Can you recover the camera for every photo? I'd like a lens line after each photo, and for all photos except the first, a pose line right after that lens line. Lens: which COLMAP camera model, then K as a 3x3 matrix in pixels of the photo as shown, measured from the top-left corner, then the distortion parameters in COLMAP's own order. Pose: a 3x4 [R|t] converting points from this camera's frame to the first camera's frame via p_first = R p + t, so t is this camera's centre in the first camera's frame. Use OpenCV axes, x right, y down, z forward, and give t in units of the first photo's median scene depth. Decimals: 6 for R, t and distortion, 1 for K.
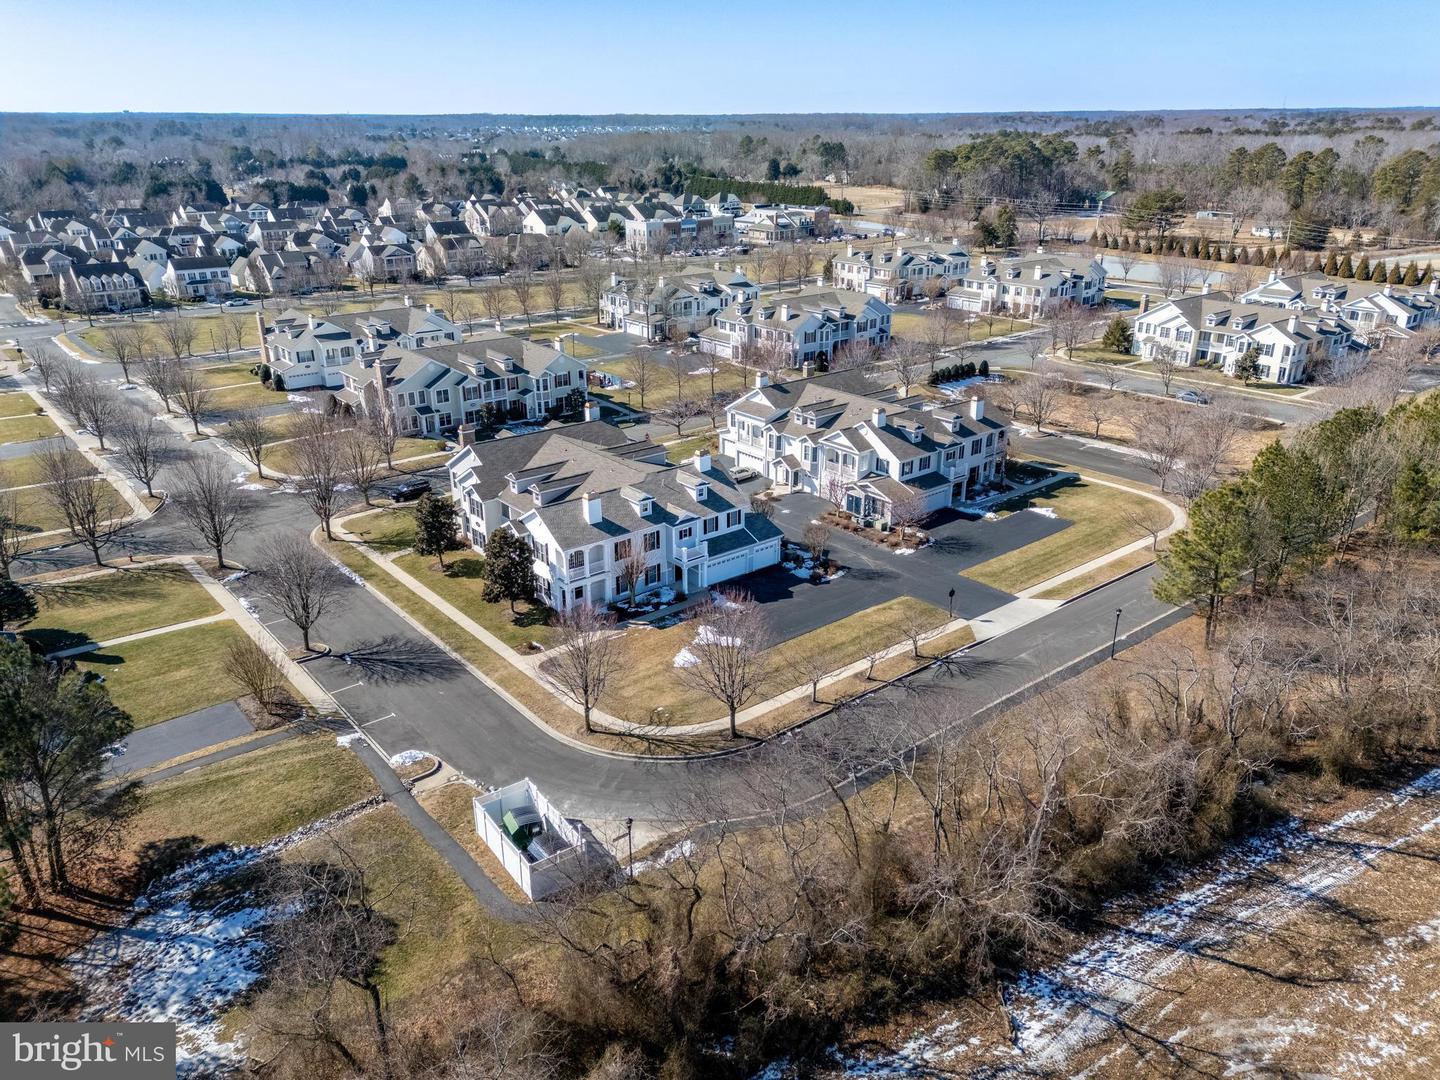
lens RADIAL K [[1048.9, 0, 720.0], [0, 1048.9, 540.0], [0, 0, 1]] dist [0.106655, -0.119434]
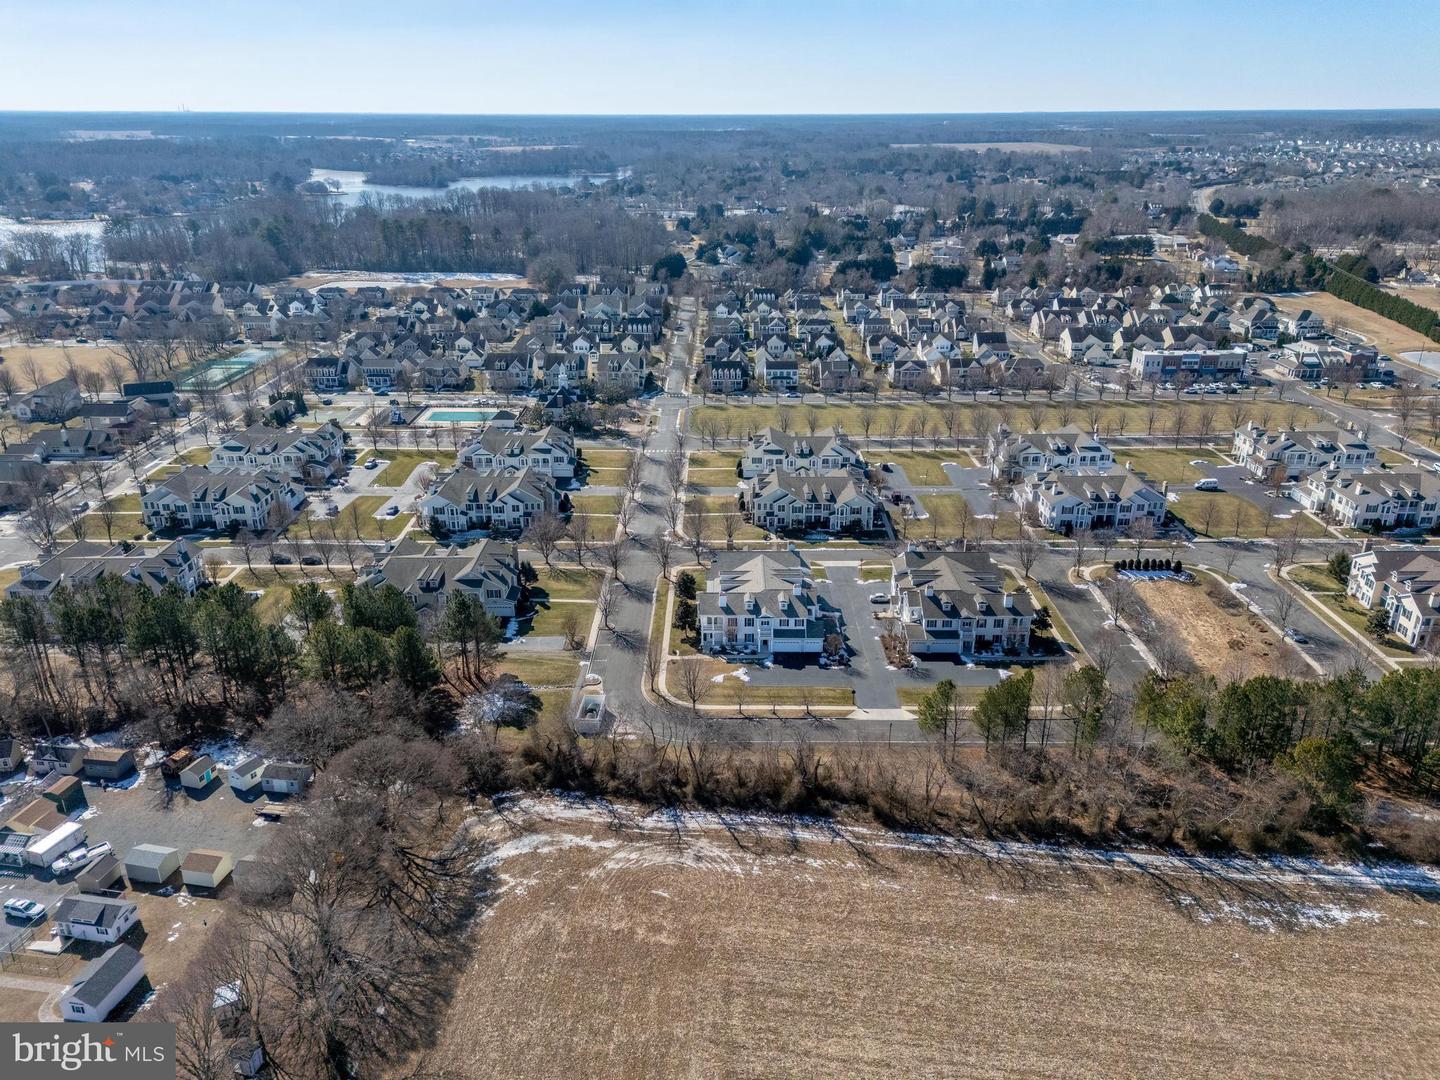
lens RADIAL K [[1049.8, 0, 720.0], [0, 1049.8, 540.0], [0, 0, 1]] dist [0.130991, -0.156927]
pose [[0.775618, 0.238978, -0.584214, 0.865900], [-0.236406, 0.968173, 0.082180, -0.254996], [0.585259, 0.074371, 0.807428, -0.584355]]
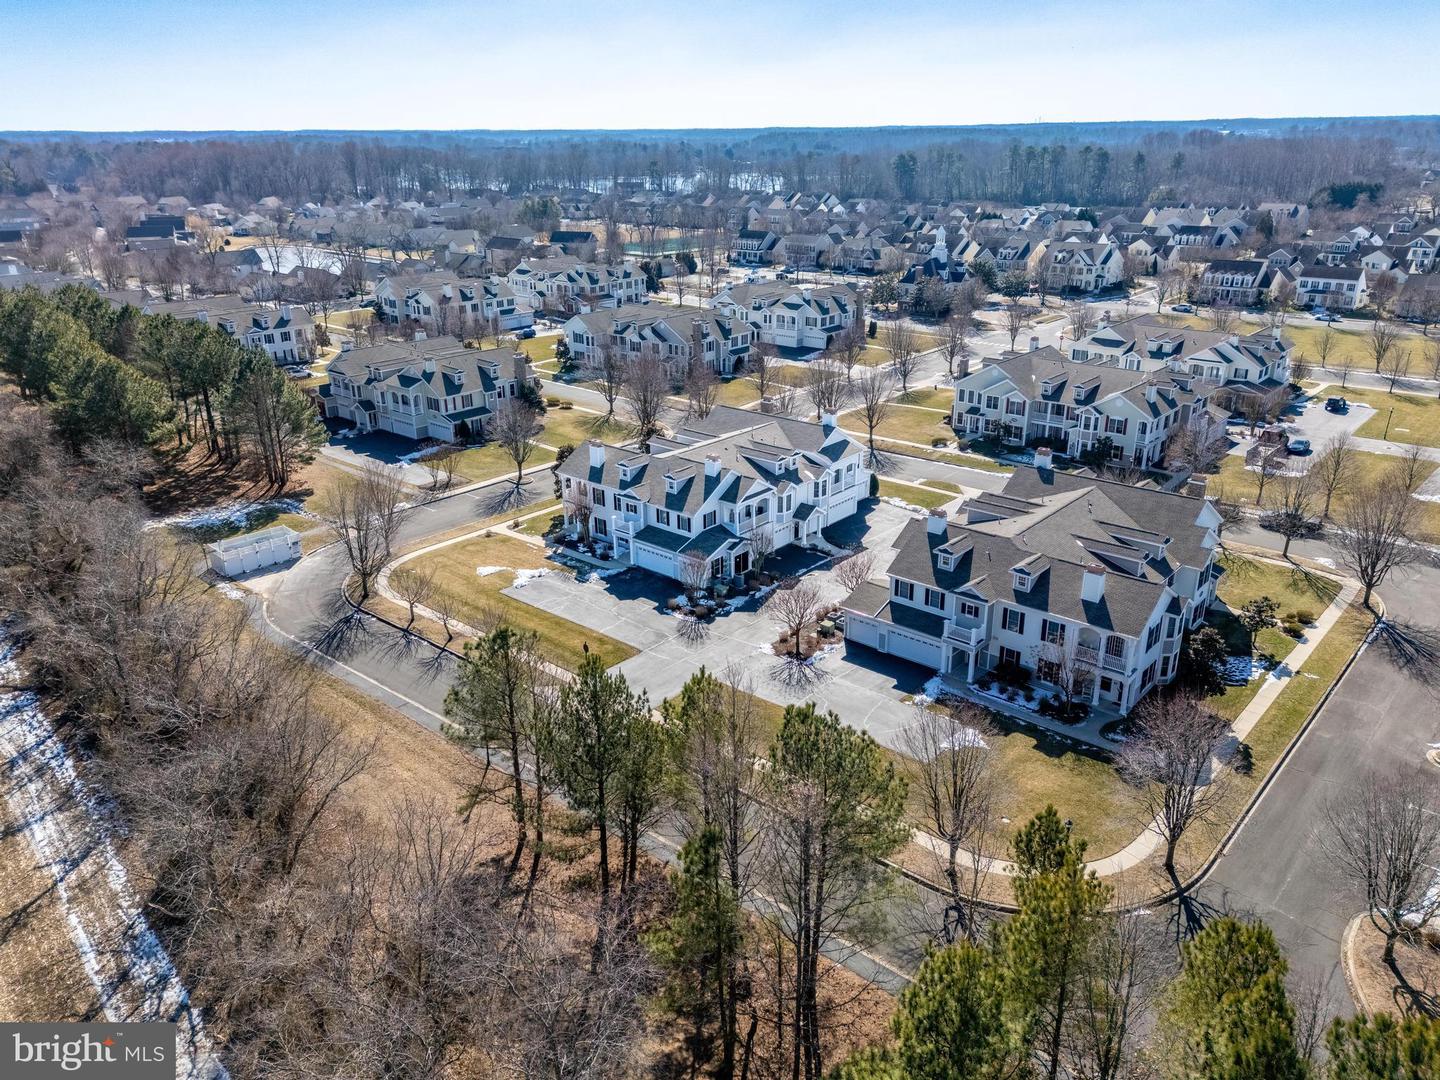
lens RADIAL K [[1053.5, 0, 720.0], [0, 1053.5, 540.0], [0, 0, 1]] dist [0.080625, -0.068413]
pose [[0.175905, 0.357580, -0.917166, 0.820400], [-0.357745, 0.891213, 0.278849, -0.258561], [0.917102, 0.279061, 0.284692, 0.645055]]
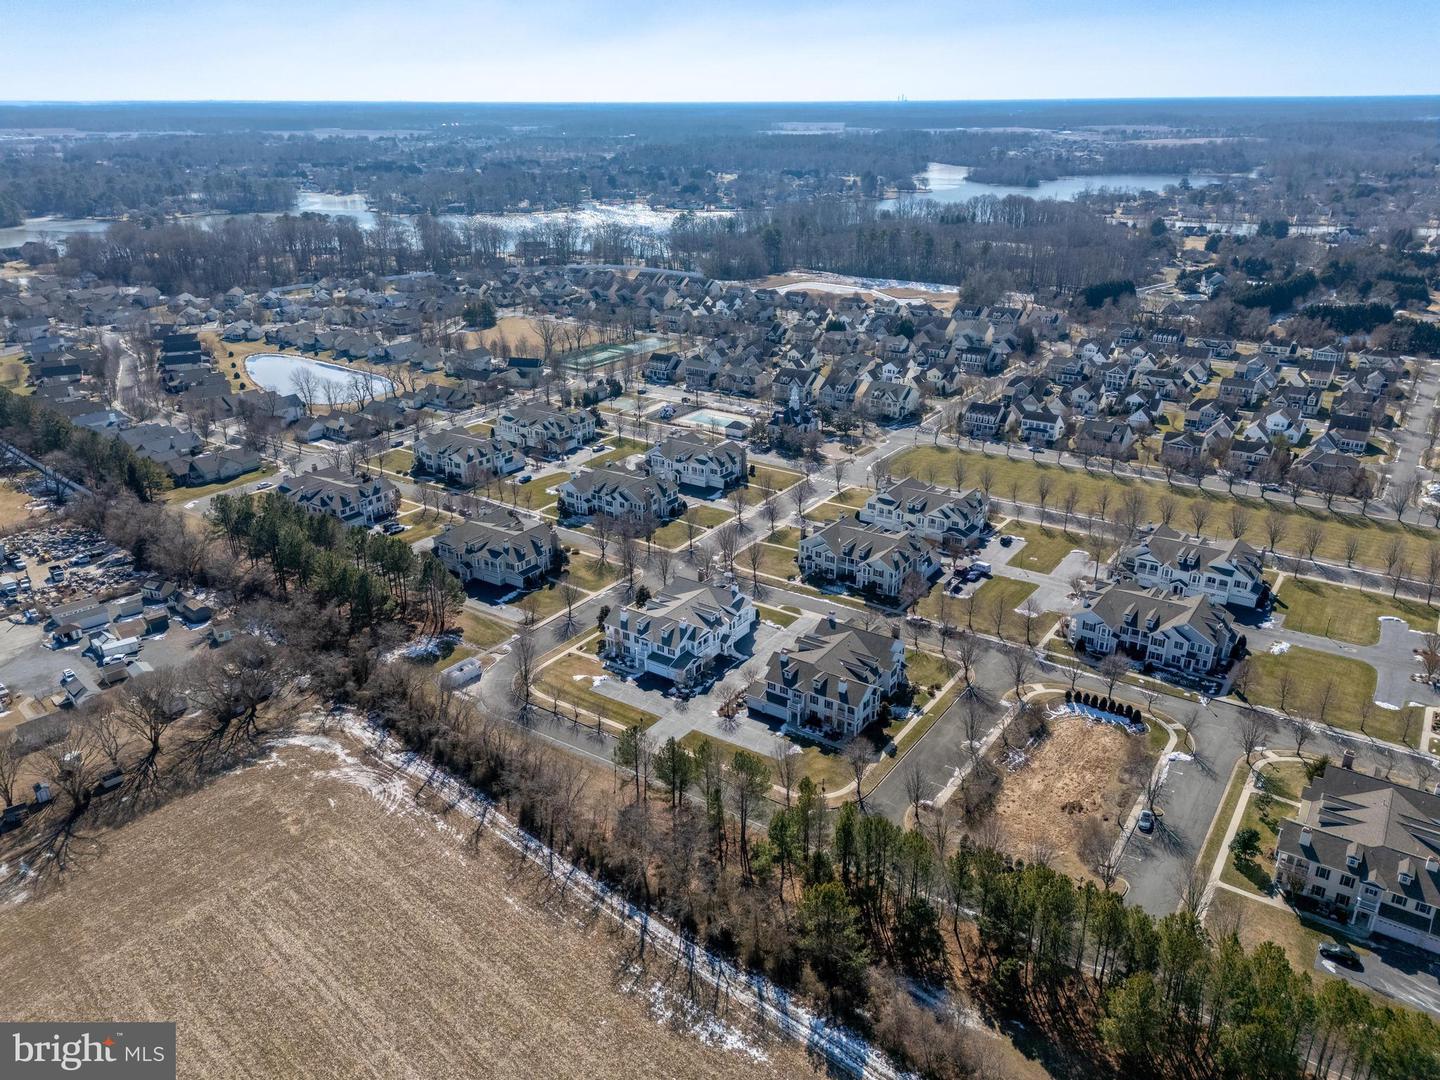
lens RADIAL K [[1049.8, 0, 720.0], [0, 1049.8, 540.0], [0, 0, 1]] dist [0.130991, -0.156927]
pose [[0.286879, 0.370837, -0.883278, 1.626607], [-0.354807, 0.897593, 0.261610, -0.722191], [0.889839, 0.238343, 0.389076, 0.157954]]
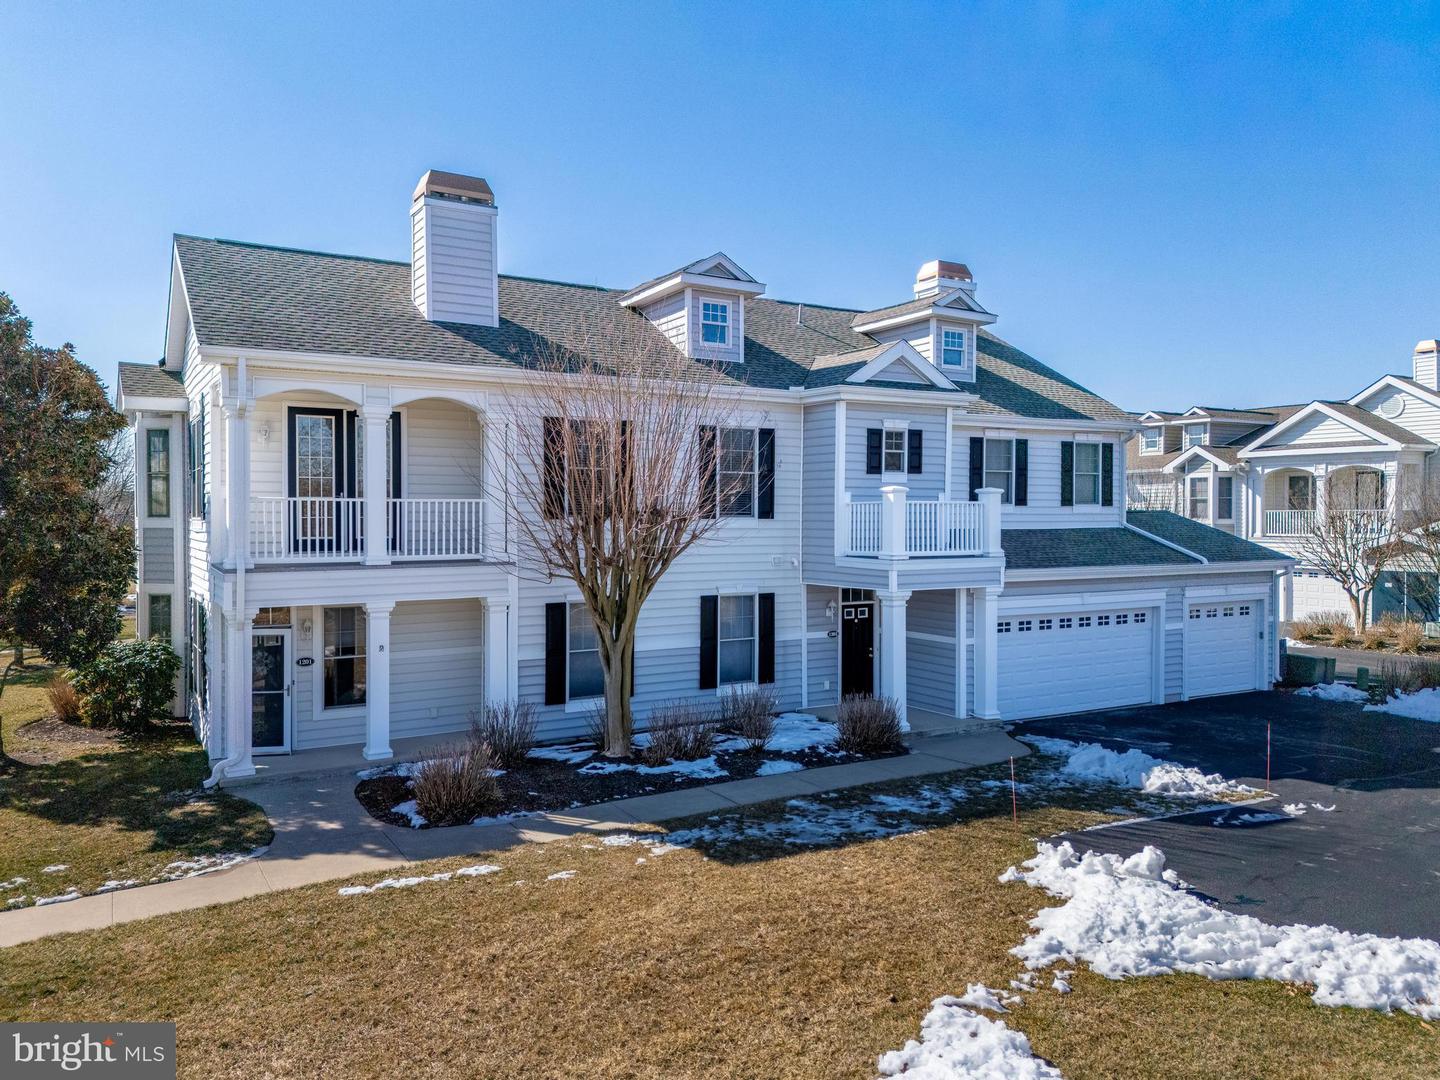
lens RADIAL K [[1054.3, 0, 671.7], [0, 1054.3, 539.3], [0, 0, 1]] dist [0.029720, -0.066918]
pose [[0.983086, 0.011625, -0.182775, -0.031718], [-0.074835, 0.936364, -0.342960, 0.073217], [0.167157, 0.350837, 0.921397, 0.657367]]
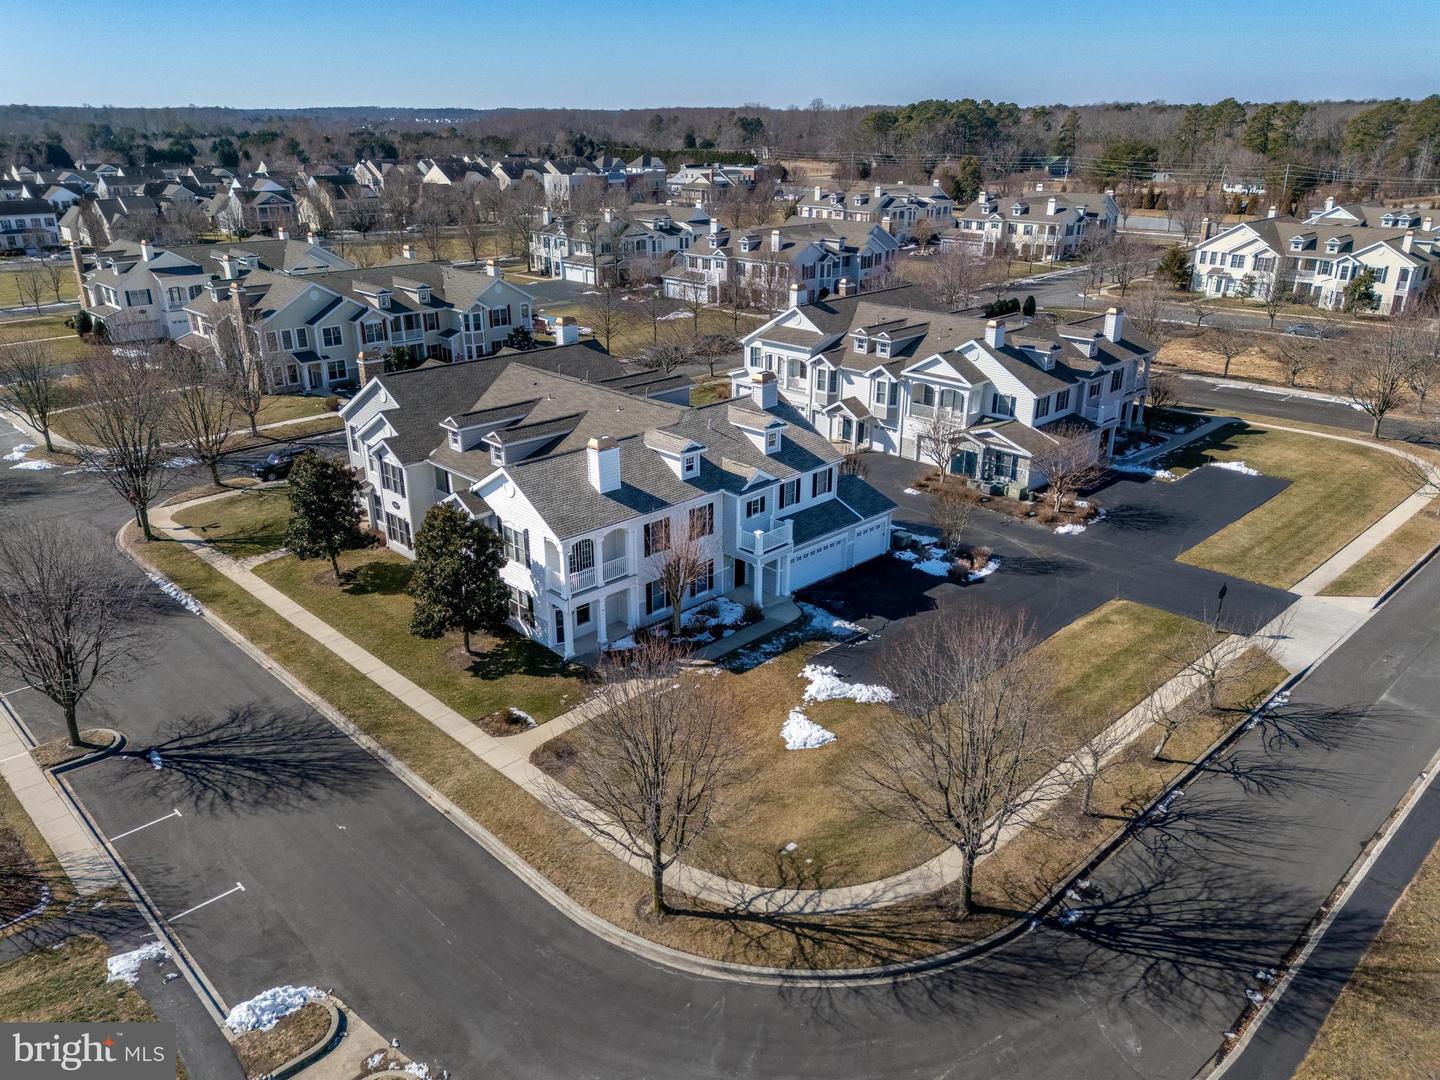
lens RADIAL K [[1053.5, 0, 720.0], [0, 1053.5, 540.0], [0, 0, 1]] dist [0.080625, -0.068413]
pose [[0.995836, -0.031072, 0.085703, -0.086655], [0.031099, 0.999516, 0.001026, 0.009295], [-0.085693, 0.001644, 0.996320, 0.336103]]
